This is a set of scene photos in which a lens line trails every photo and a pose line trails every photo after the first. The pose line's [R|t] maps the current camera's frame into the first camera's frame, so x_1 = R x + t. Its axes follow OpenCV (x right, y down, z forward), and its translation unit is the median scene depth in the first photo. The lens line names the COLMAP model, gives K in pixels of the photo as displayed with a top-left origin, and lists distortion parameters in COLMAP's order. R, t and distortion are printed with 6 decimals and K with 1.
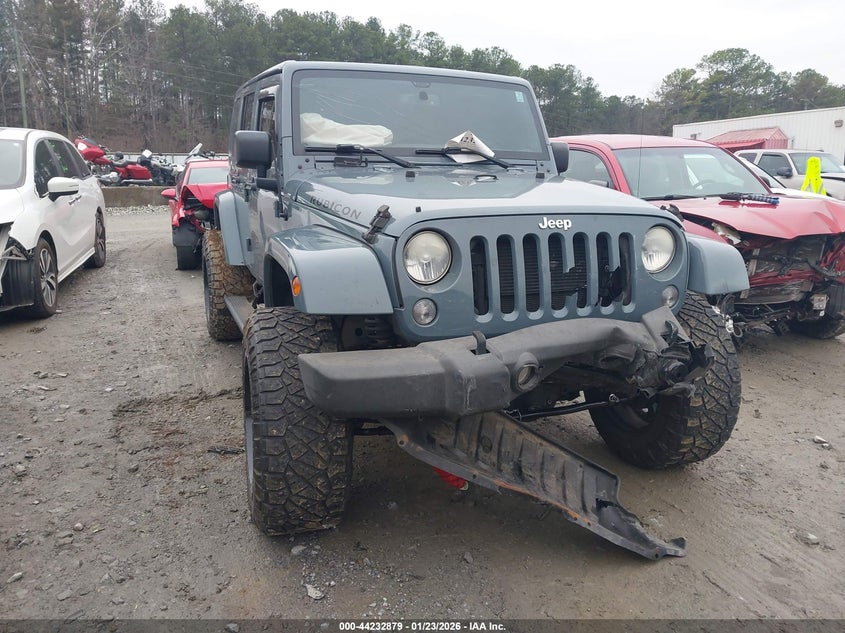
lens RADIAL K [[666.8, 0, 419.8], [0, 666.8, 315.3], [0, 0, 1]] dist [0.045767, -0.046079]
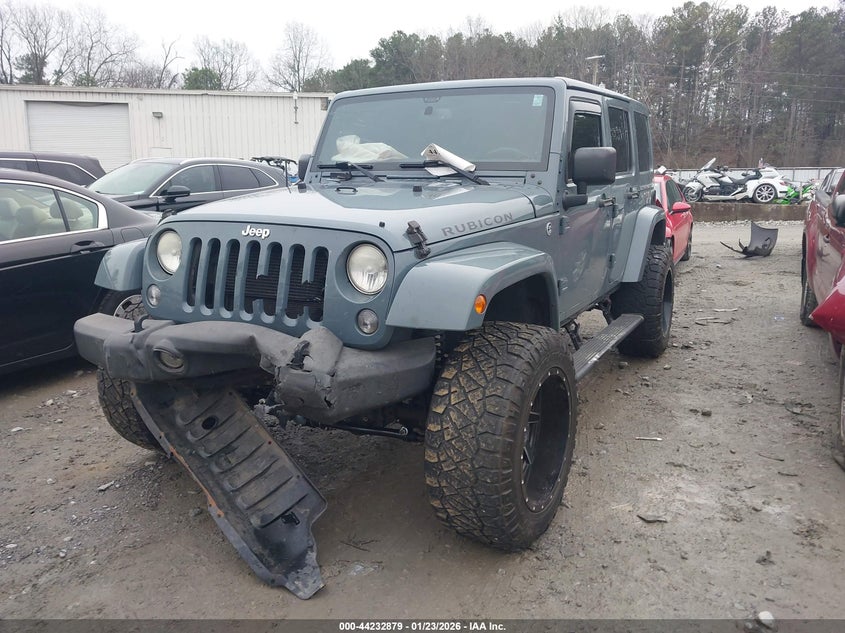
lens RADIAL K [[666.8, 0, 419.8], [0, 666.8, 315.3], [0, 0, 1]] dist [0.045767, -0.046079]
pose [[0.651070, 0.139221, -0.746140, 0.943990], [-0.156497, 0.986535, 0.047519, -0.077745], [0.742709, 0.085830, 0.664091, 0.395940]]
